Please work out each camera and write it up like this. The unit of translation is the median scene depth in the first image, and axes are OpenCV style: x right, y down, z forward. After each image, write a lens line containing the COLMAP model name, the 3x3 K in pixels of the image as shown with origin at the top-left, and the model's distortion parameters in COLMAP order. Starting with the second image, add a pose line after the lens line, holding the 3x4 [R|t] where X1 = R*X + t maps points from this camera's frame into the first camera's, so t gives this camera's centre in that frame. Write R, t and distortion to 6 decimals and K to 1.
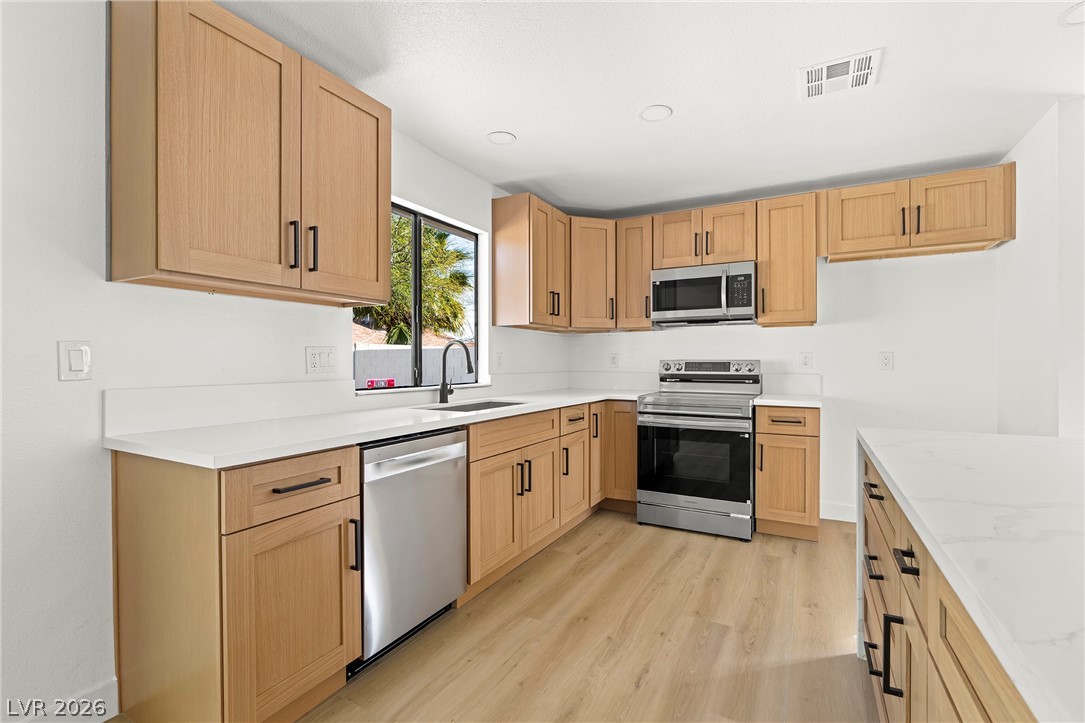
lens RADIAL K [[485.0, 0, 548.5], [0, 485.0, 362.2], [0, 0, 1]] dist [-0.006248, 0.000554]
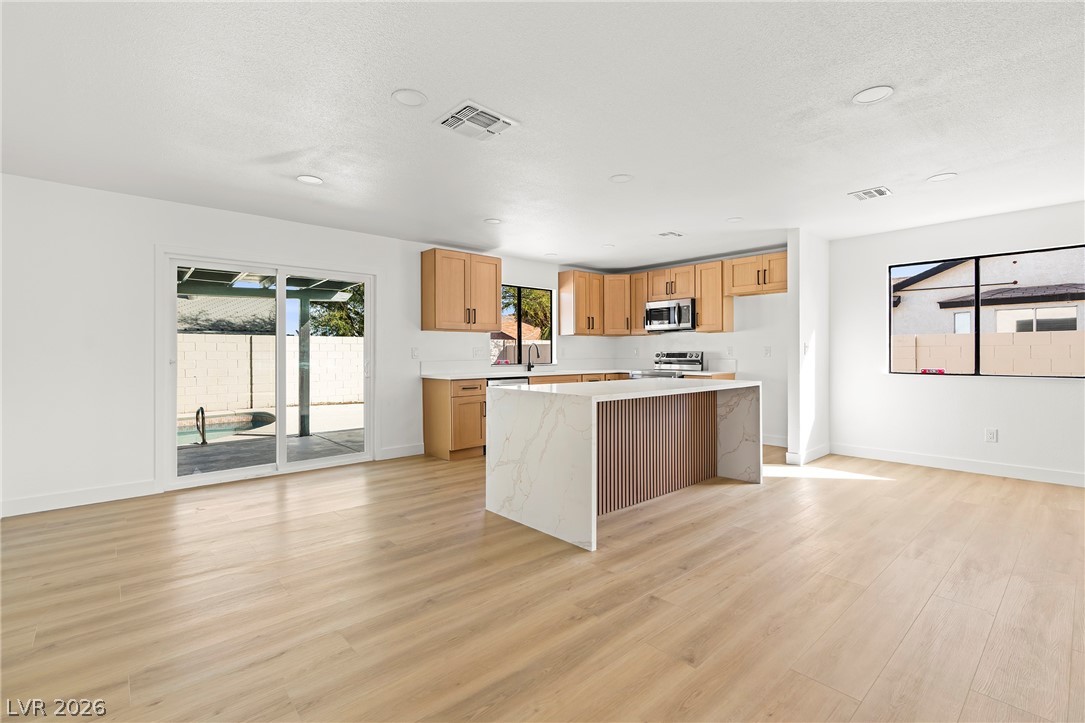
lens RADIAL K [[490.4, 0, 549.3], [0, 490.4, 355.1], [0, 0, 1]] dist [-0.004707, 0.000265]
pose [[0.943410, -0.001917, -0.331623, 0.596927], [0.002807, 0.999994, 0.002202, 0.003494], [0.331617, -0.003008, 0.943409, -1.067754]]
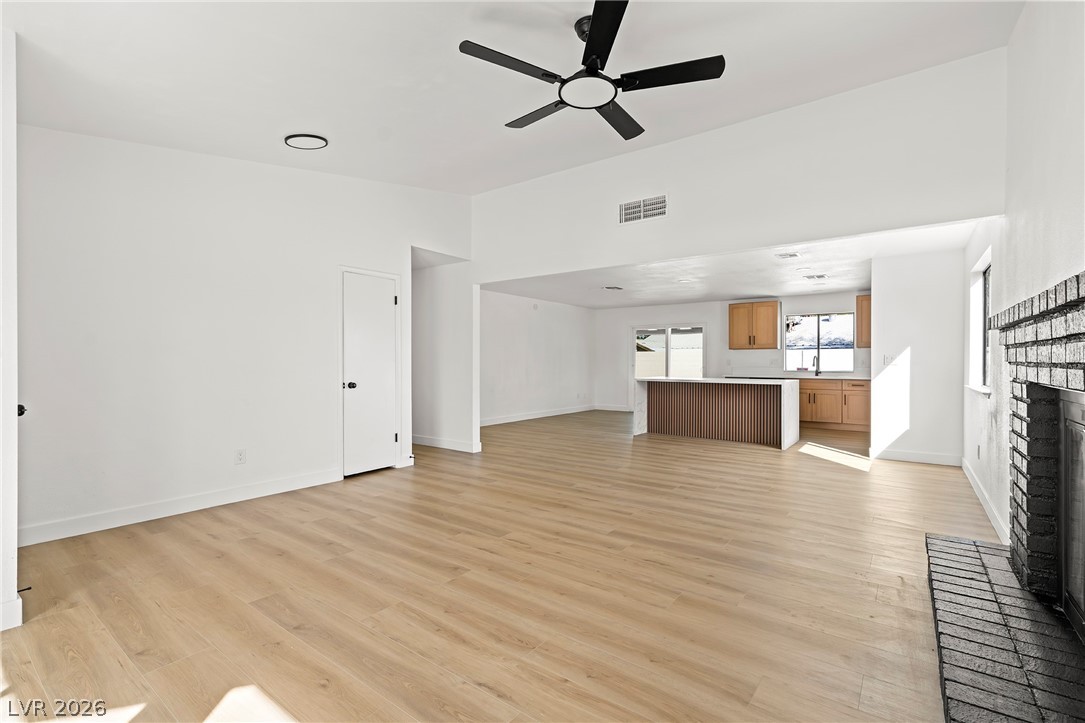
lens RADIAL K [[484.4, 0, 542.5], [0, 484.4, 365.9], [0, 0, 1]] dist [-0.025233, 0.000013]
pose [[-0.158033, 0.008067, -0.987401, 2.914985], [-0.003212, 0.999957, 0.008684, -0.000511], [0.987429, 0.004544, -0.158000, -0.234054]]
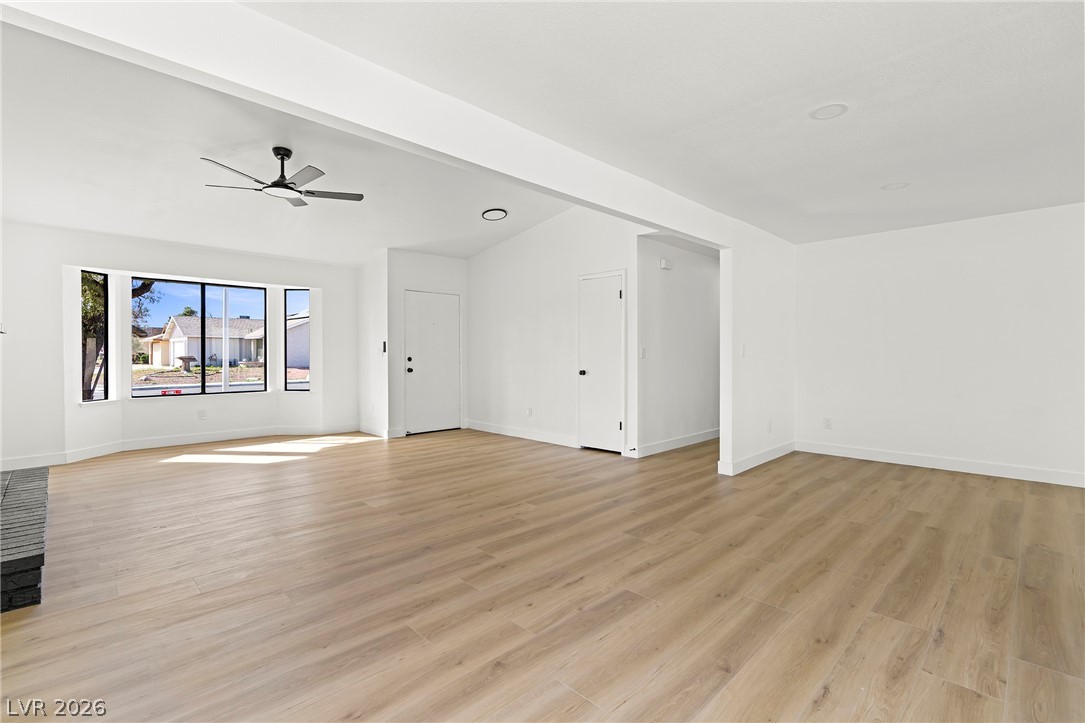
lens RADIAL K [[490.4, 0, 549.3], [0, 490.4, 355.1], [0, 0, 1]] dist [-0.004707, 0.000265]
pose [[-0.958247, -0.002027, 0.285935, 1.049763], [-0.000493, 0.999985, 0.005438, -0.000888], [-0.285941, 0.005070, -0.958234, 0.784412]]
